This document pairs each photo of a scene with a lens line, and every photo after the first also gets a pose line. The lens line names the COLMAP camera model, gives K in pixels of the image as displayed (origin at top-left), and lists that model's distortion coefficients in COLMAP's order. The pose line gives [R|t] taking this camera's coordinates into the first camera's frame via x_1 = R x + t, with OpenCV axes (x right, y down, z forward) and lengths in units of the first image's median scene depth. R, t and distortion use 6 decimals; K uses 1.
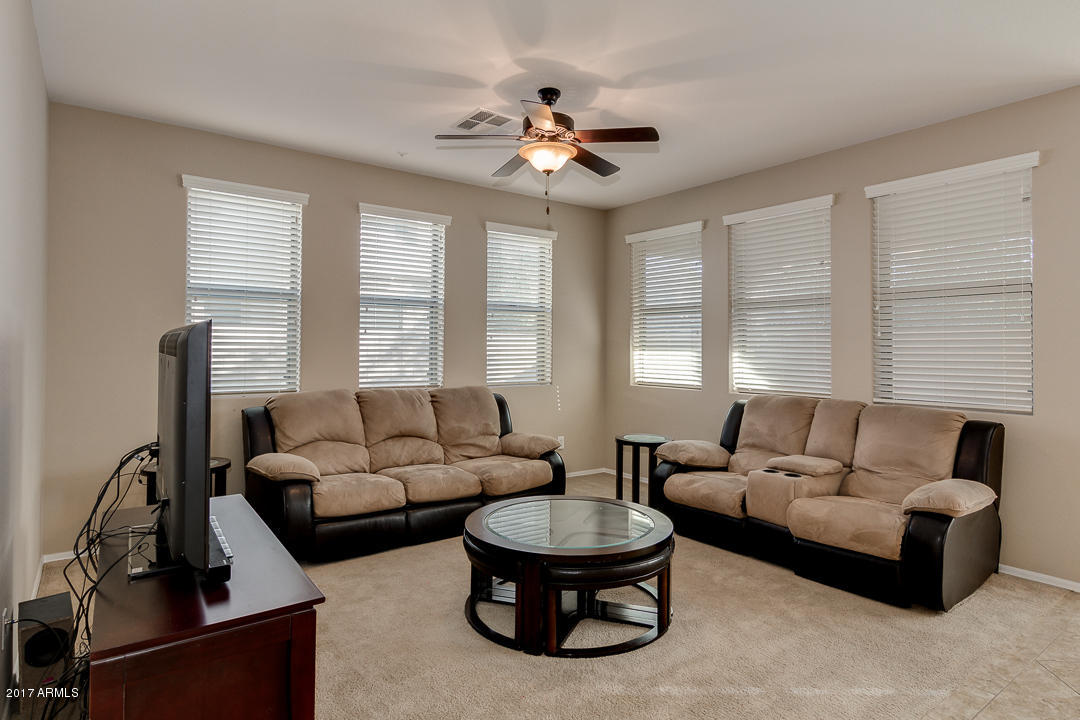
lens RADIAL K [[603.8, 0, 537.6], [0, 603.8, 341.6], [0, 0, 1]] dist [0.002770, 0.000168]
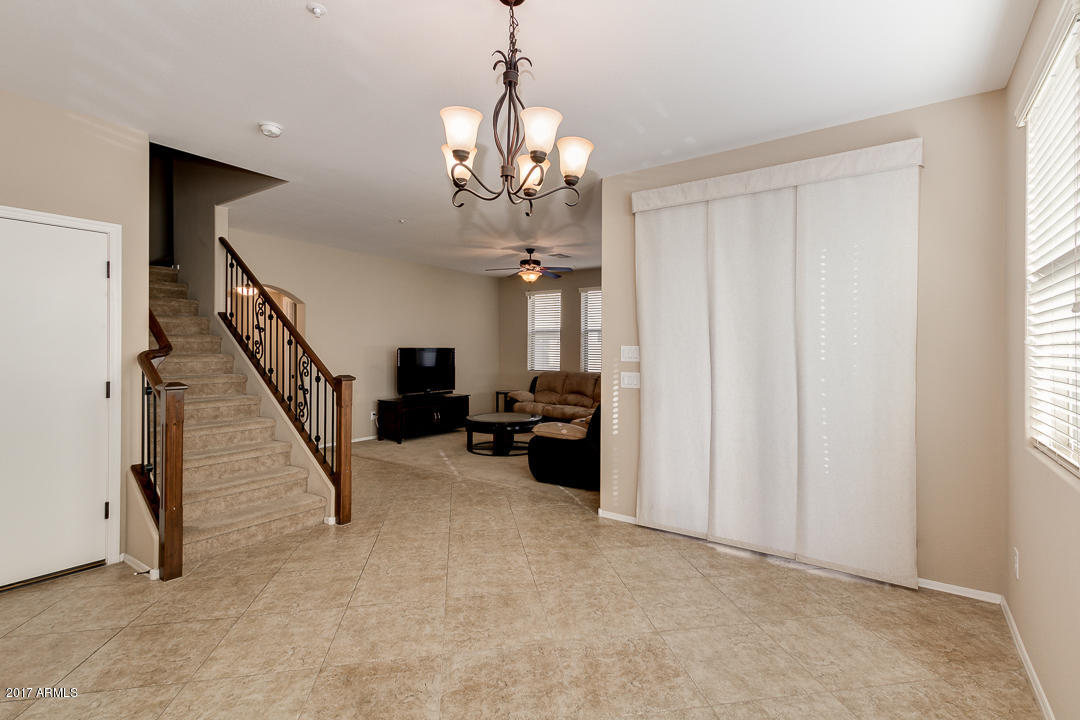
lens RADIAL K [[505.4, 0, 548.1], [0, 505.4, 348.5], [0, 0, 1]] dist [0.021481, -0.000402]
pose [[0.310566, -0.009008, -0.950509, 1.503494], [0.008188, 0.999943, -0.006801, 0.004312], [0.950517, -0.005671, 0.310622, 0.319430]]
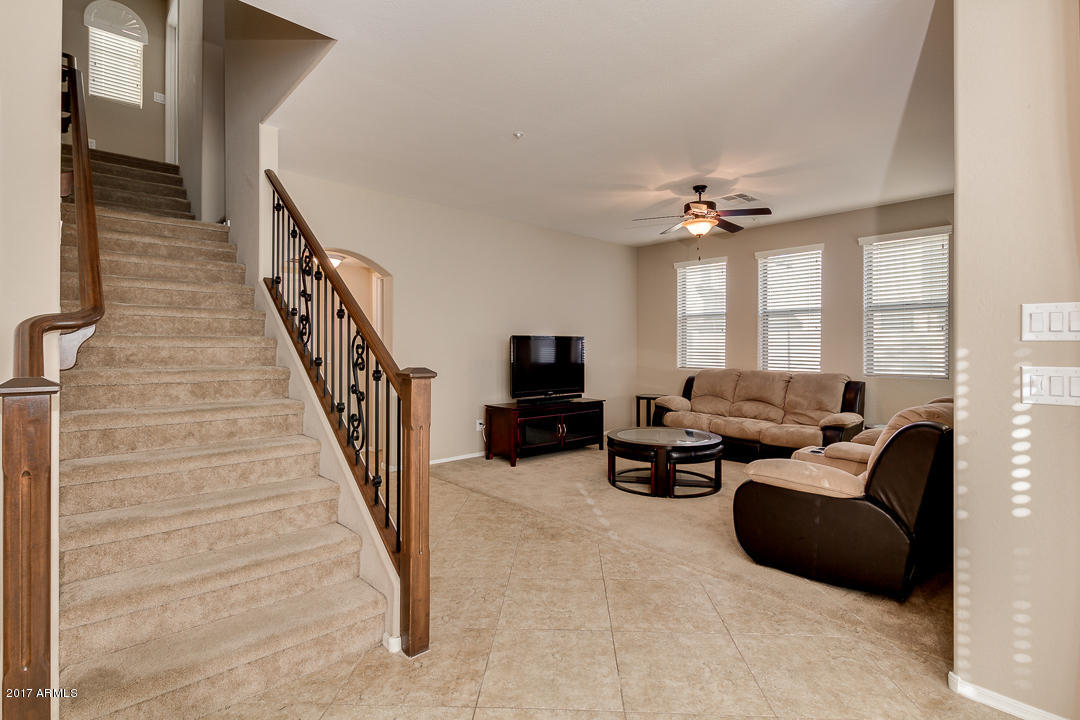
lens RADIAL K [[523.2, 0, 551.0], [0, 523.2, 346.3], [0, 0, 1]] dist [0.010104, 0.000359]
pose [[0.107339, -0.011481, -0.994156, 1.053650], [0.007597, 0.999914, -0.010727, 0.027401], [0.994193, -0.006402, 0.107417, 0.327088]]
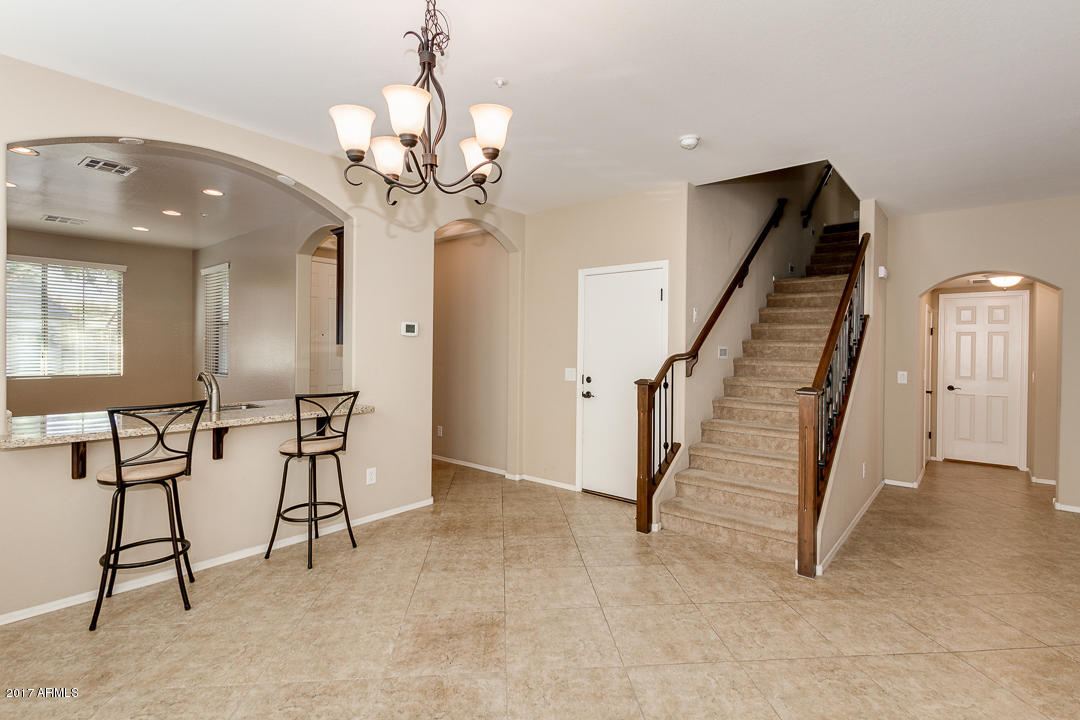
lens RADIAL K [[511.0, 0, 547.3], [0, 511.0, 352.2], [0, 0, 1]] dist [0.007937, -0.000267]
pose [[-0.971360, -0.017970, -0.236934, 1.080458], [-0.017520, 0.999838, -0.004006, 0.002006], [0.236968, 0.000260, -0.971517, 0.843233]]
